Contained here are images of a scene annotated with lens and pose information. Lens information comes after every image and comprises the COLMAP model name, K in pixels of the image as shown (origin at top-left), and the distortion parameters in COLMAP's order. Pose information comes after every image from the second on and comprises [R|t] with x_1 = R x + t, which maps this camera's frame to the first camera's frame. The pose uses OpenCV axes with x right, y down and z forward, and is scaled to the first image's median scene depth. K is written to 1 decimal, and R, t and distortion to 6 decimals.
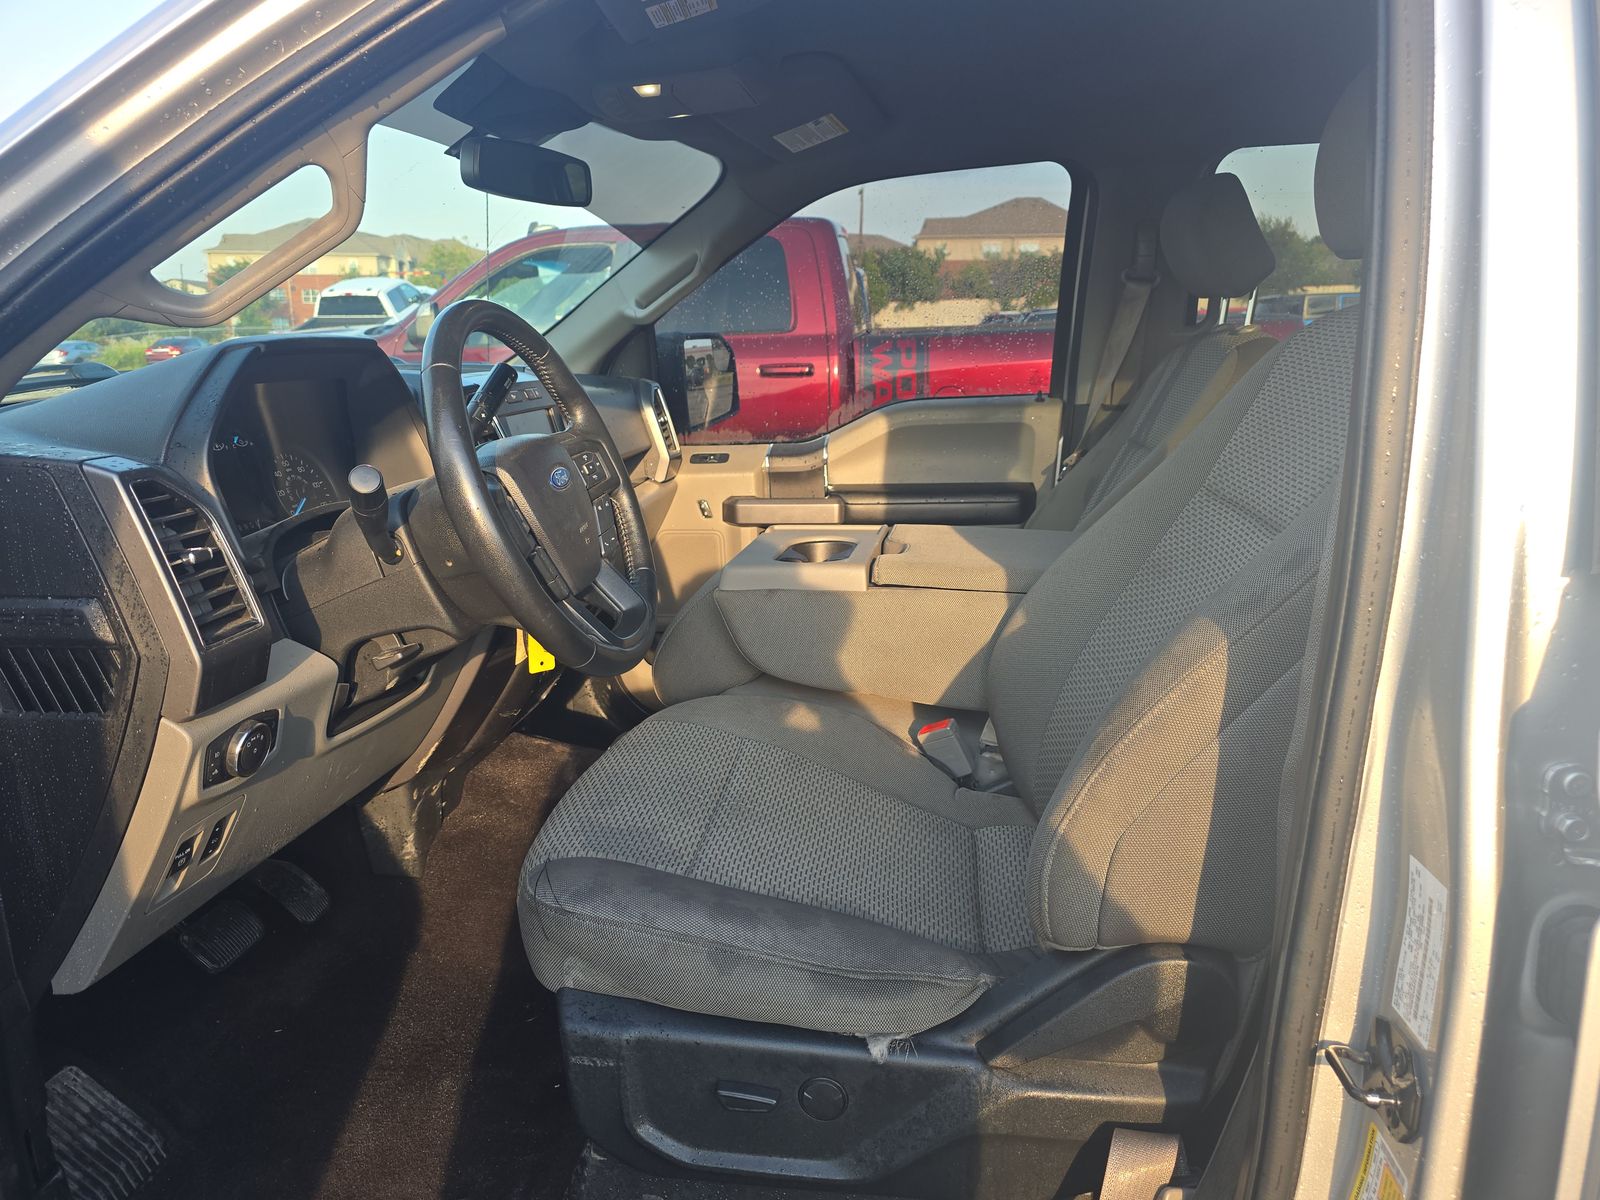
lens RADIAL K [[1104.3, 0, 789.3], [0, 1104.3, 584.5], [0, 0, 1]] dist [0.023756, -0.026887]
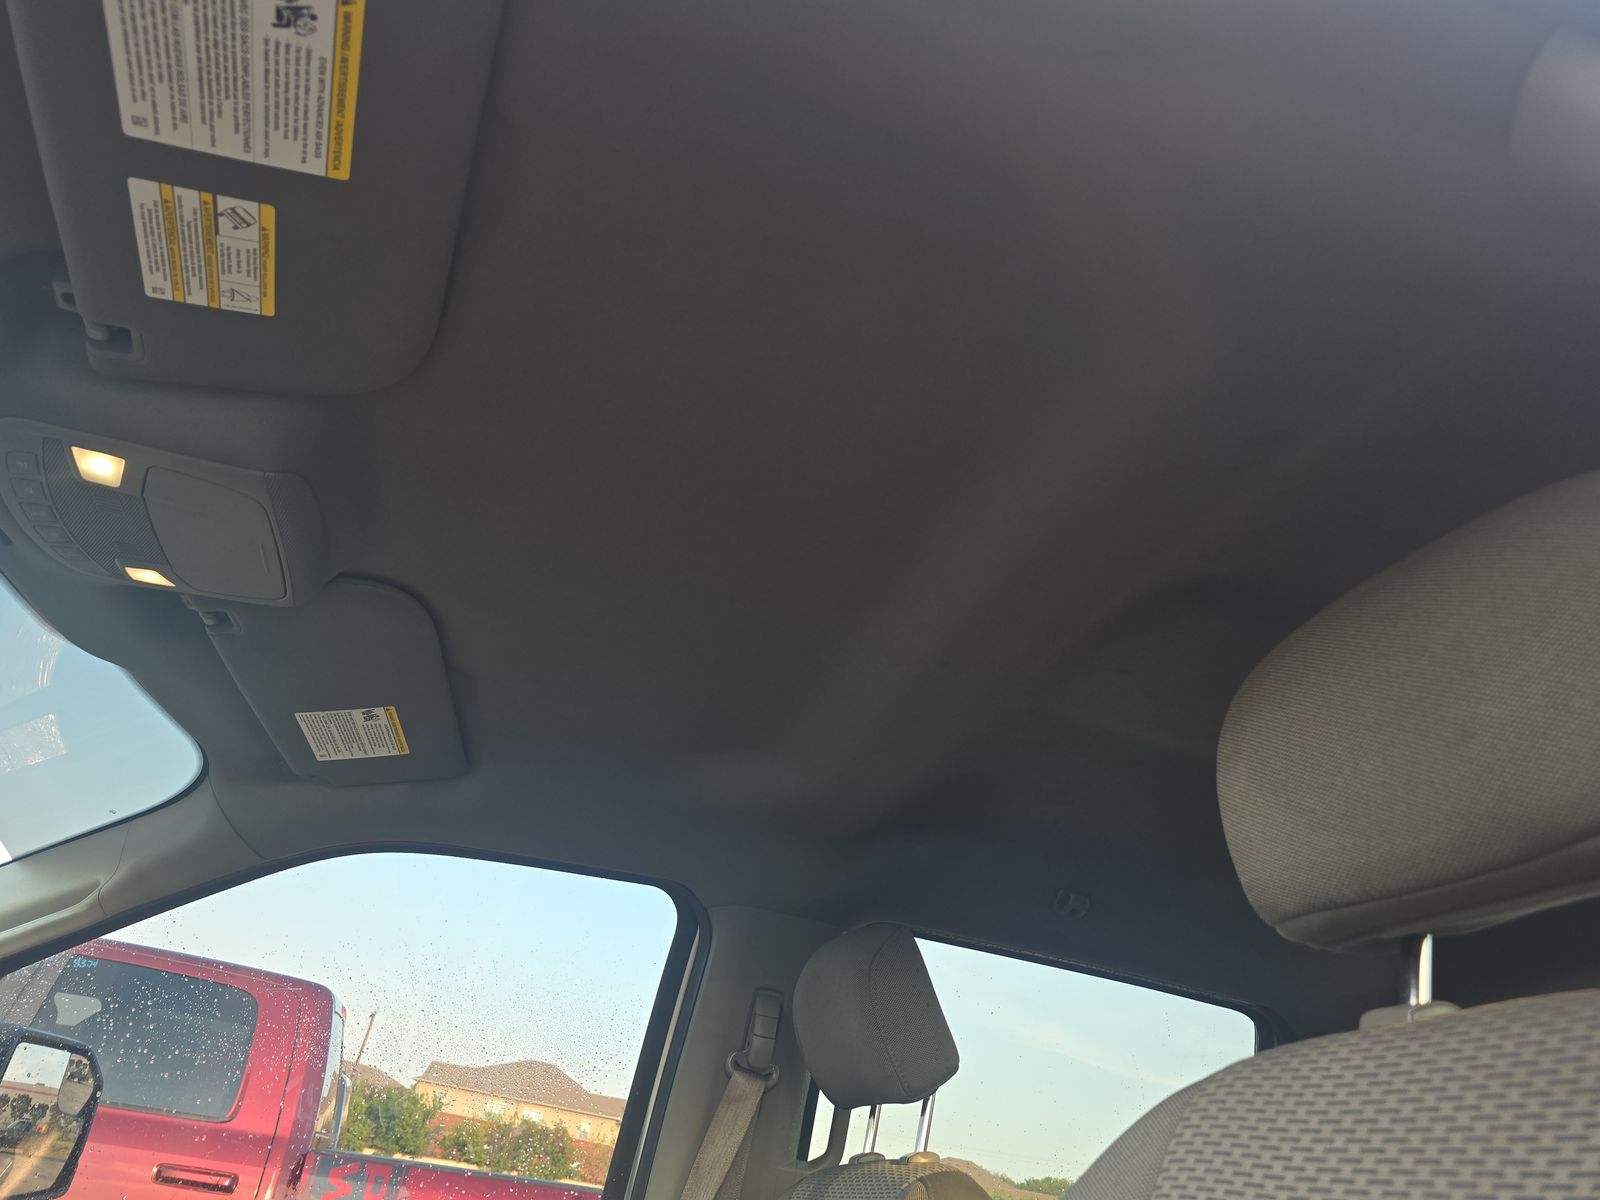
lens RADIAL K [[1104.3, 0, 789.3], [0, 1104.3, 584.5], [0, 0, 1]] dist [0.023756, -0.026887]
pose [[0.900787, 0.333632, 0.277980, 0.015300], [-0.058117, 0.726980, -0.684195, -0.007083], [-0.430355, 0.600159, 0.674243, 0.135357]]
